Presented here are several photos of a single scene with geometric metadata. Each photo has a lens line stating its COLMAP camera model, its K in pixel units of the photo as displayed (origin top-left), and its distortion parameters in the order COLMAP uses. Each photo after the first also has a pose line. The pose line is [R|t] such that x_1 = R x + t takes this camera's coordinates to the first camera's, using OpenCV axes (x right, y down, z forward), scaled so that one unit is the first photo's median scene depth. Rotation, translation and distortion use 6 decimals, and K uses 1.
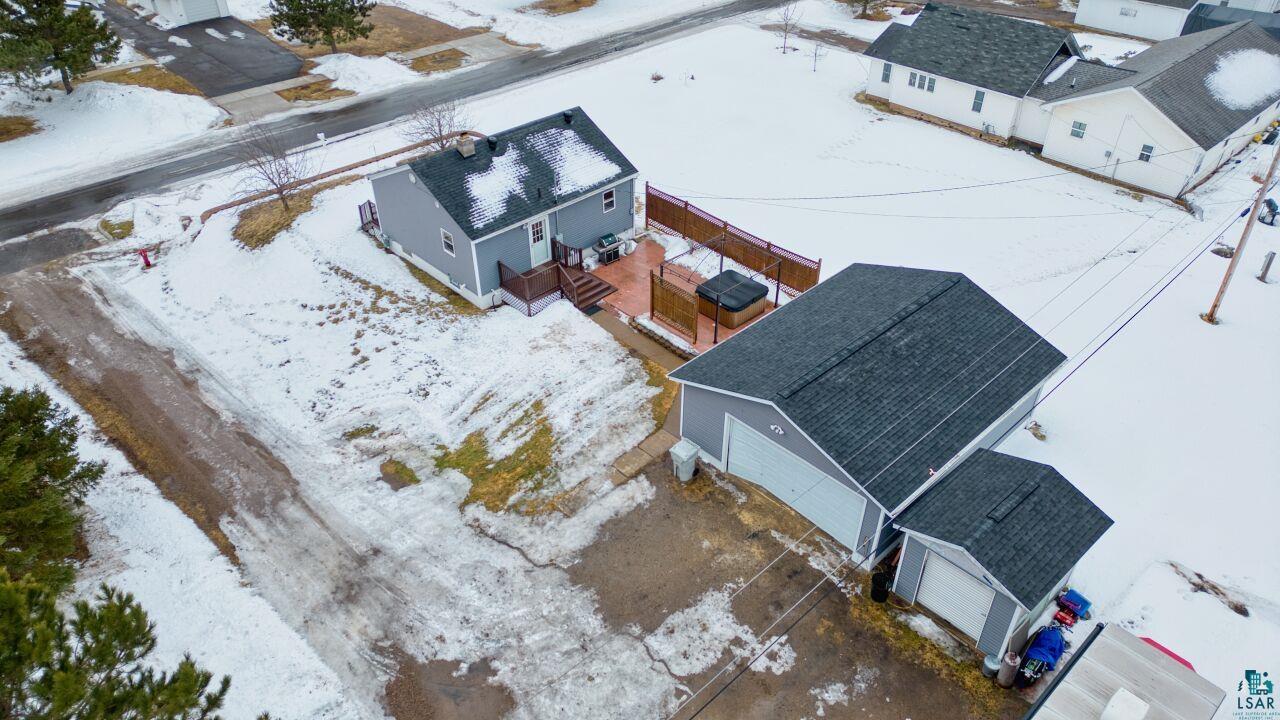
lens RADIAL K [[882.8, 0, 635.2], [0, 882.8, 358.4], [0, 0, 1]] dist [0.106044, -0.117251]
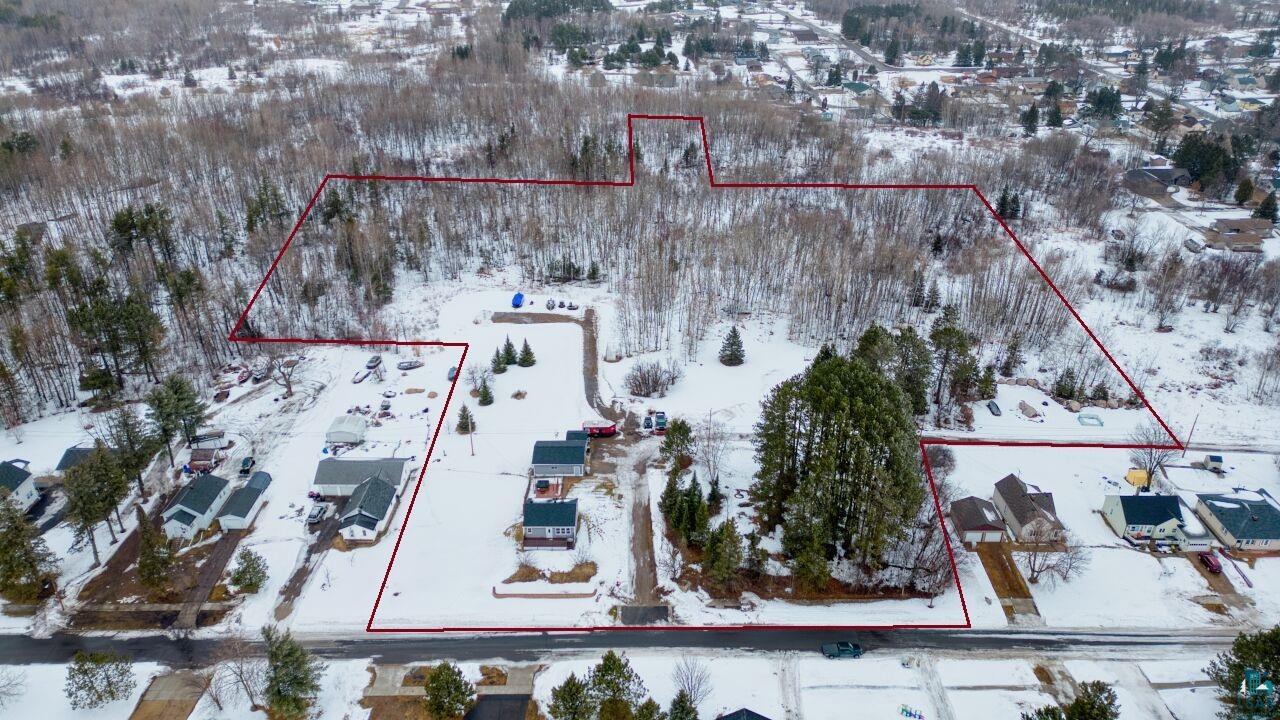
lens RADIAL K [[900.0, 0, 643.7], [0, 900.0, 311.3], [0, 0, 1]] dist [0.112804, -0.063453]
pose [[-0.717055, -0.295448, 0.631302, -2.882405], [0.419235, 0.540764, 0.729258, -3.657748], [-0.556843, 0.787582, -0.263895, 1.189091]]
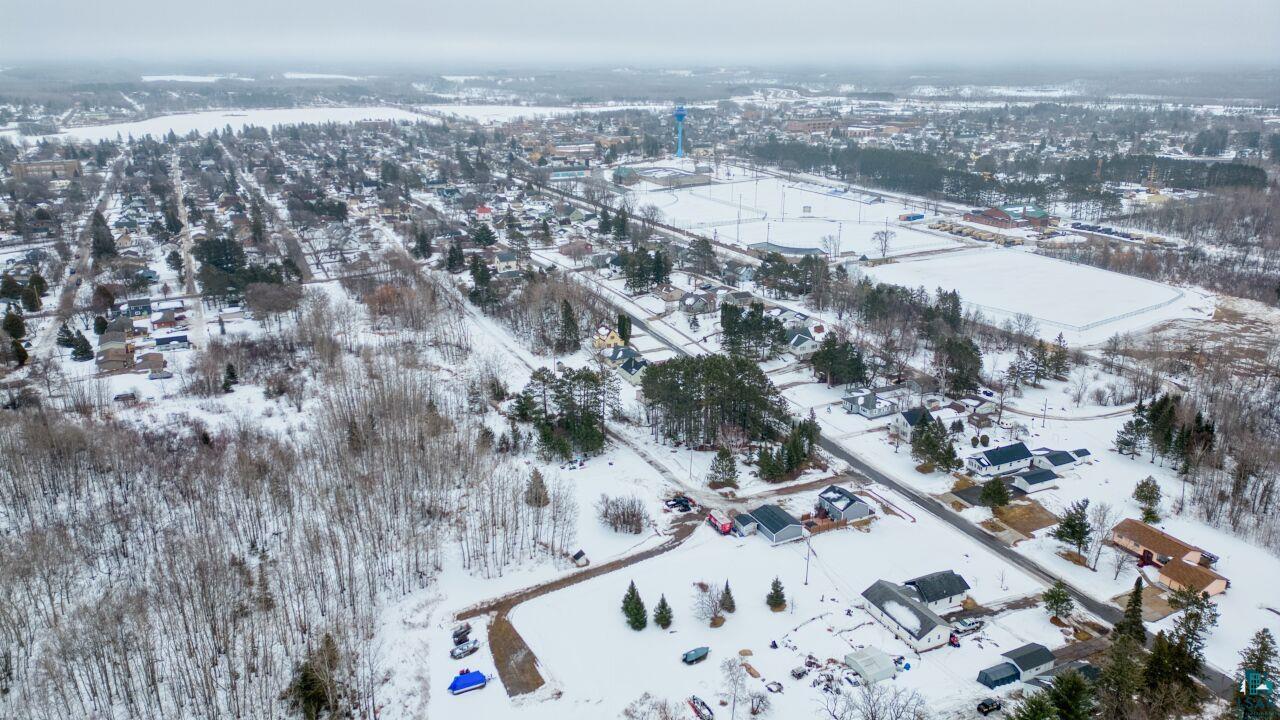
lens RADIAL K [[893.3, 0, 640.0], [0, 893.3, 360.0], [0, 0, 1]] dist [0.106498, 0.000792]
pose [[-0.294941, 0.318997, -0.900694, 5.007031], [-0.572900, 0.695367, 0.433878, -2.536837], [0.764719, 0.643977, -0.022339, -0.361289]]
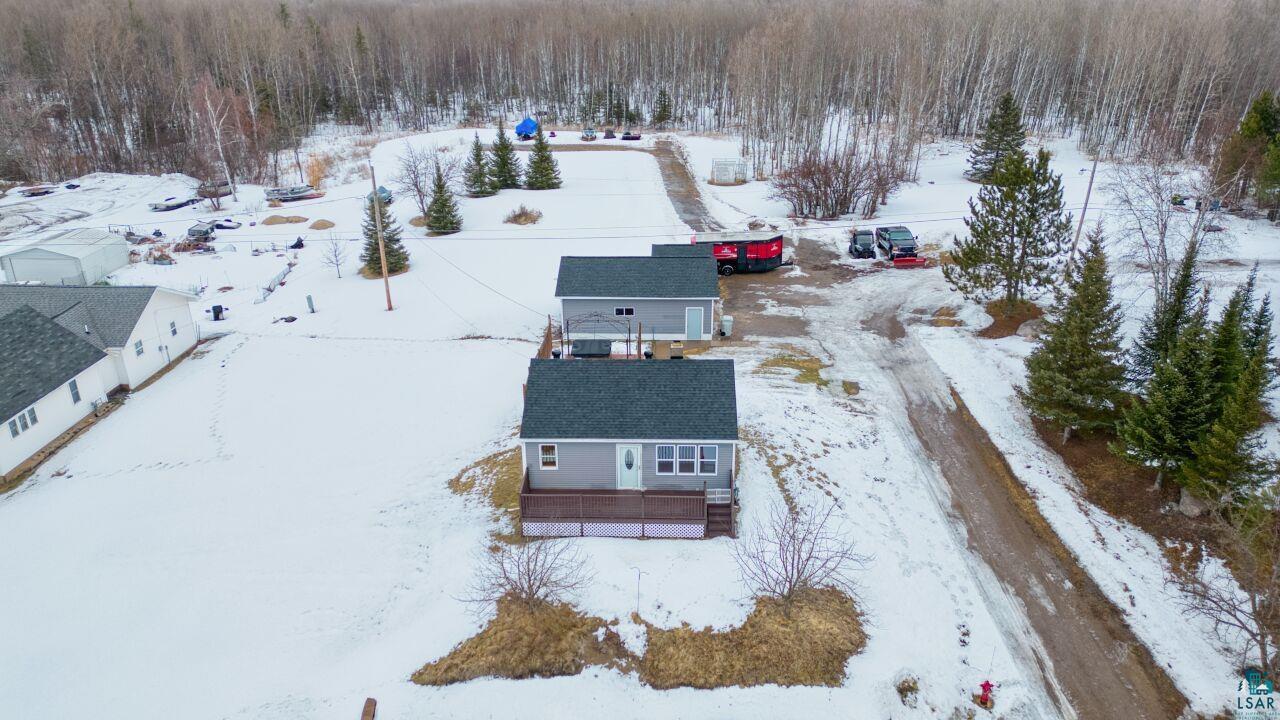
lens RADIAL K [[882.8, 0, 635.2], [0, 882.8, 358.4], [0, 0, 1]] dist [0.106044, -0.117251]
pose [[-0.698084, -0.270005, 0.663156, -0.850918], [0.440001, 0.568899, 0.694804, -0.981013], [-0.564869, 0.776821, -0.278337, 1.306443]]
